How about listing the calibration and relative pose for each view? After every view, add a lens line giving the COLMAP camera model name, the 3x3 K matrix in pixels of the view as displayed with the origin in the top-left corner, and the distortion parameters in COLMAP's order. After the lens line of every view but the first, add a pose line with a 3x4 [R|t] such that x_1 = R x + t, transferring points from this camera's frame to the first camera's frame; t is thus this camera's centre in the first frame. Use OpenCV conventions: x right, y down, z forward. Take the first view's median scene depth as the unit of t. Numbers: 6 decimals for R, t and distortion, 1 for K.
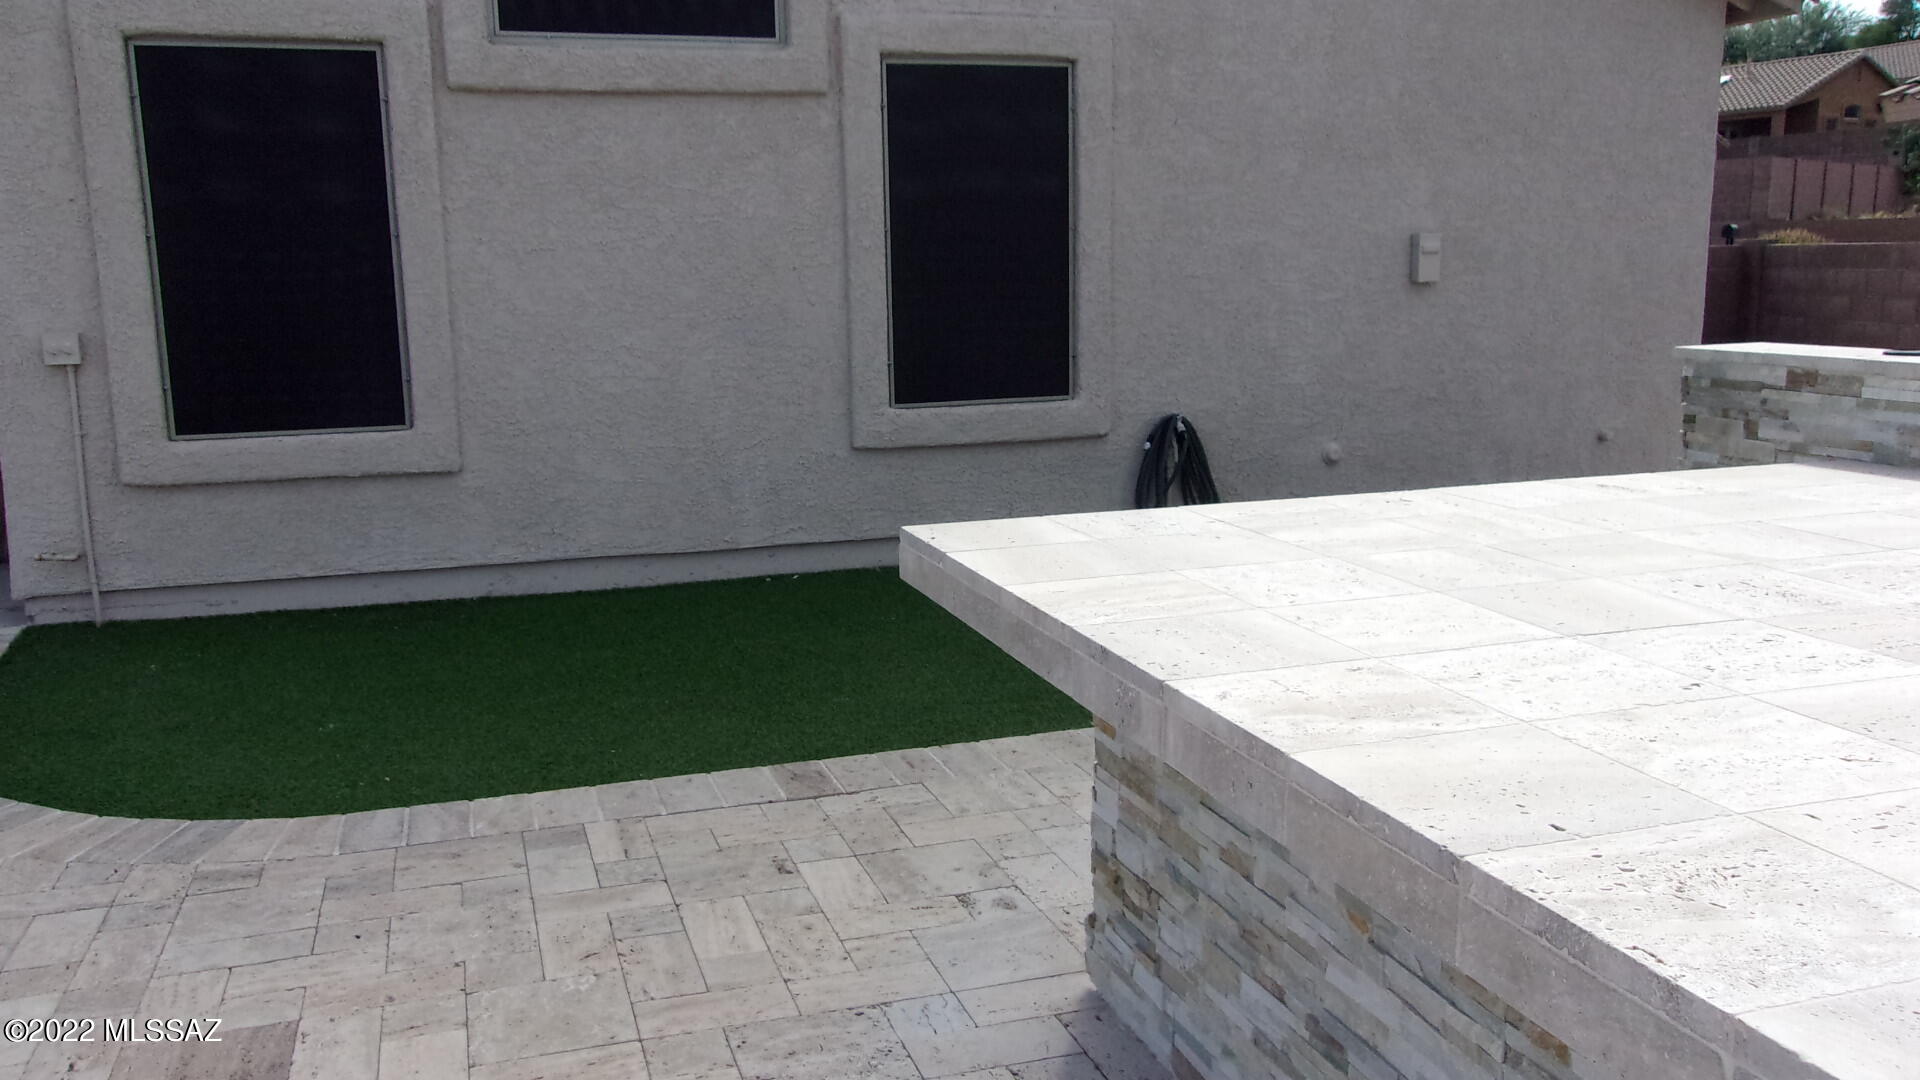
lens RADIAL K [[1536.6, 0, 958.4], [0, 1536.6, 542.8], [0, 0, 1]] dist [-0.014654, 0.017237]
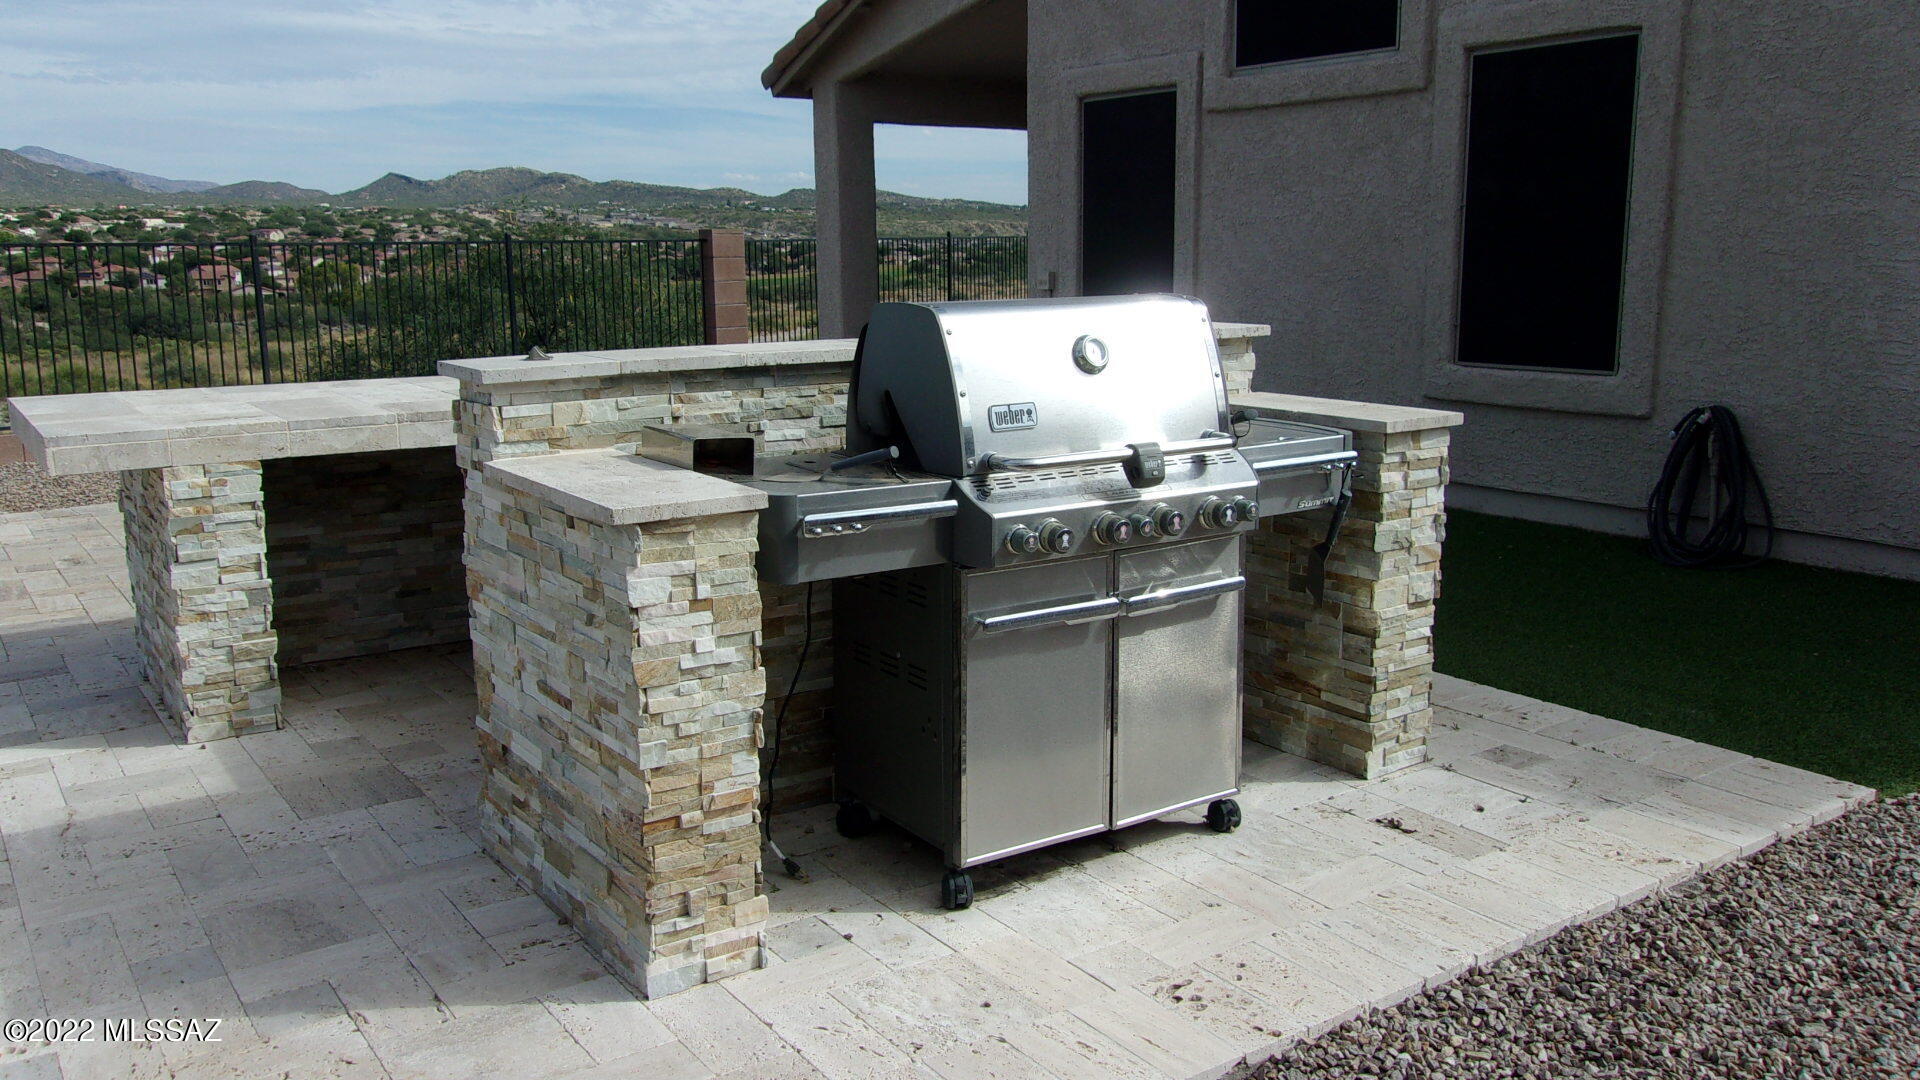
lens RADIAL K [[1536.6, 0, 958.8], [0, 1536.6, 539.0], [0, 0, 1]] dist [-0.014654, 0.017237]
pose [[0.289375, 0.197030, -0.936718, 0.955502], [-0.163299, 0.974402, 0.154509, -0.080349], [0.943184, 0.108254, 0.314143, 0.332855]]
